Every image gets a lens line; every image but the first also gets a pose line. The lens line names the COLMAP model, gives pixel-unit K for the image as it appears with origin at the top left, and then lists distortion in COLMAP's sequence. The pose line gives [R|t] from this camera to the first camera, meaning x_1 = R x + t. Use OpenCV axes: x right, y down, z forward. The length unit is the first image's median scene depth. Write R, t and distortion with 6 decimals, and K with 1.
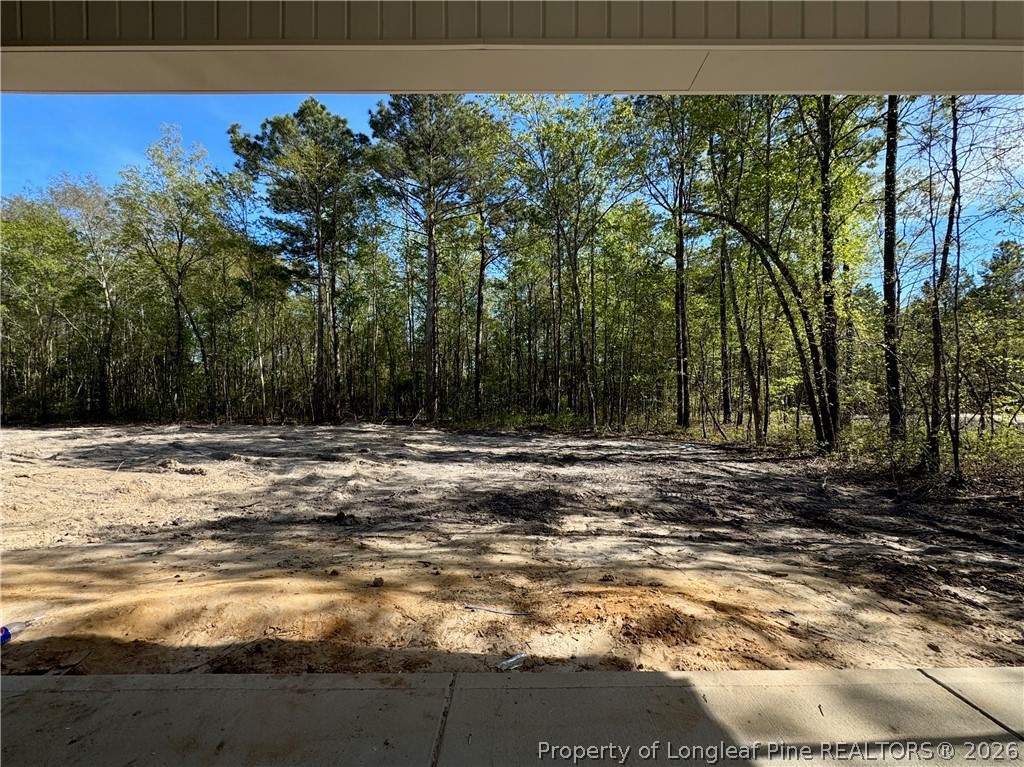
lens RADIAL K [[429.4, 0, 526.0], [0, 429.4, 397.2], [0, 0, 1]] dist [-0.002216, 0.000027]
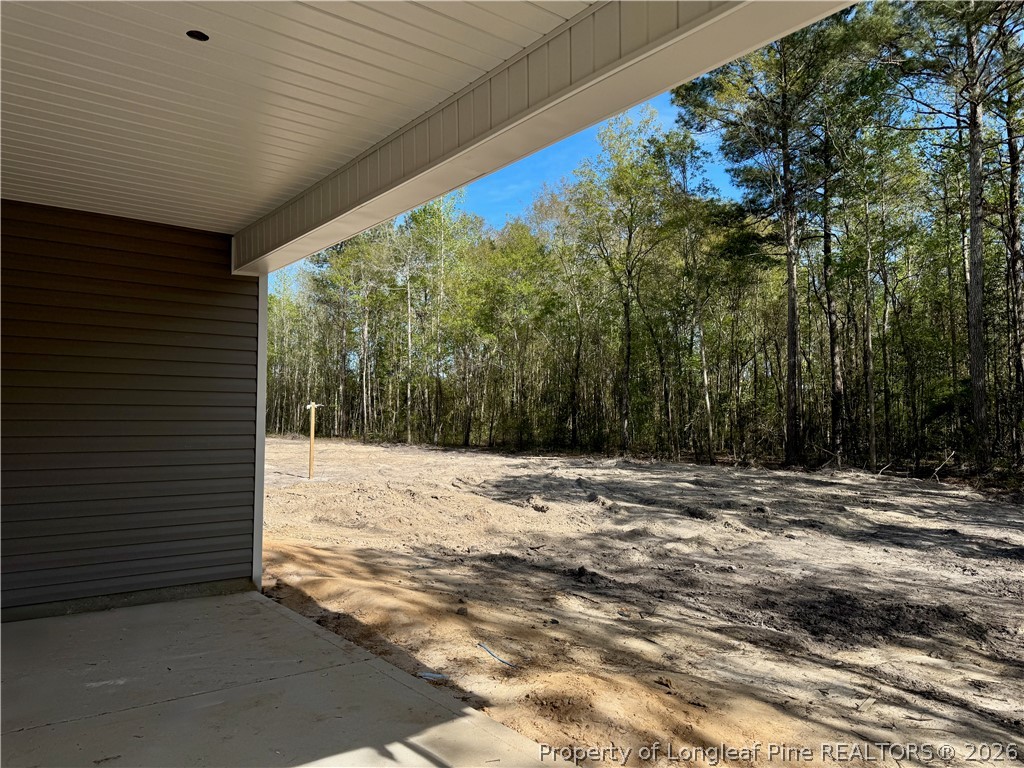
lens RADIAL K [[719.4, 0, 512.1], [0, 719.4, 386.4], [0, 0, 1]] dist [0.067272, -0.087028]
pose [[0.610455, -0.036442, -0.791212, 0.696982], [-0.002088, 0.998864, -0.047616, -0.032475], [0.792048, 0.030719, 0.609685, -0.024692]]
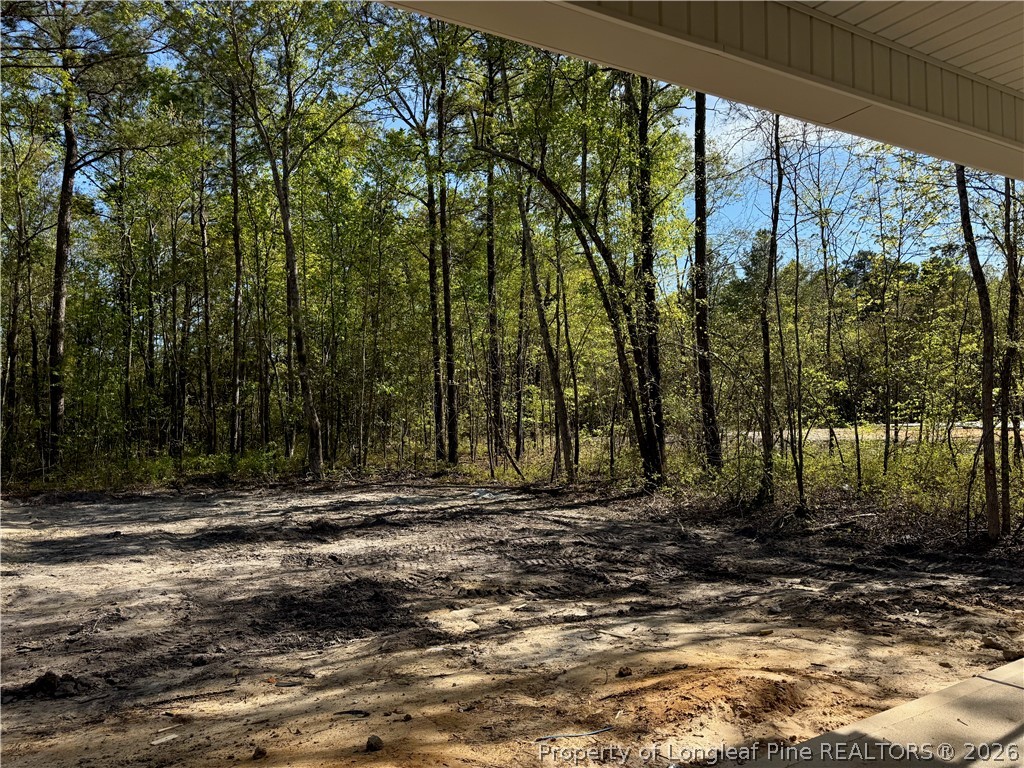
lens RADIAL K [[719.4, 0, 512.1], [0, 719.4, 386.4], [0, 0, 1]] dist [0.067272, -0.087028]
pose [[0.866567, 0.001515, 0.499058, -0.407527], [0.019435, 0.999134, -0.036781, -0.027098], [-0.498682, 0.041572, 0.865788, -0.024432]]
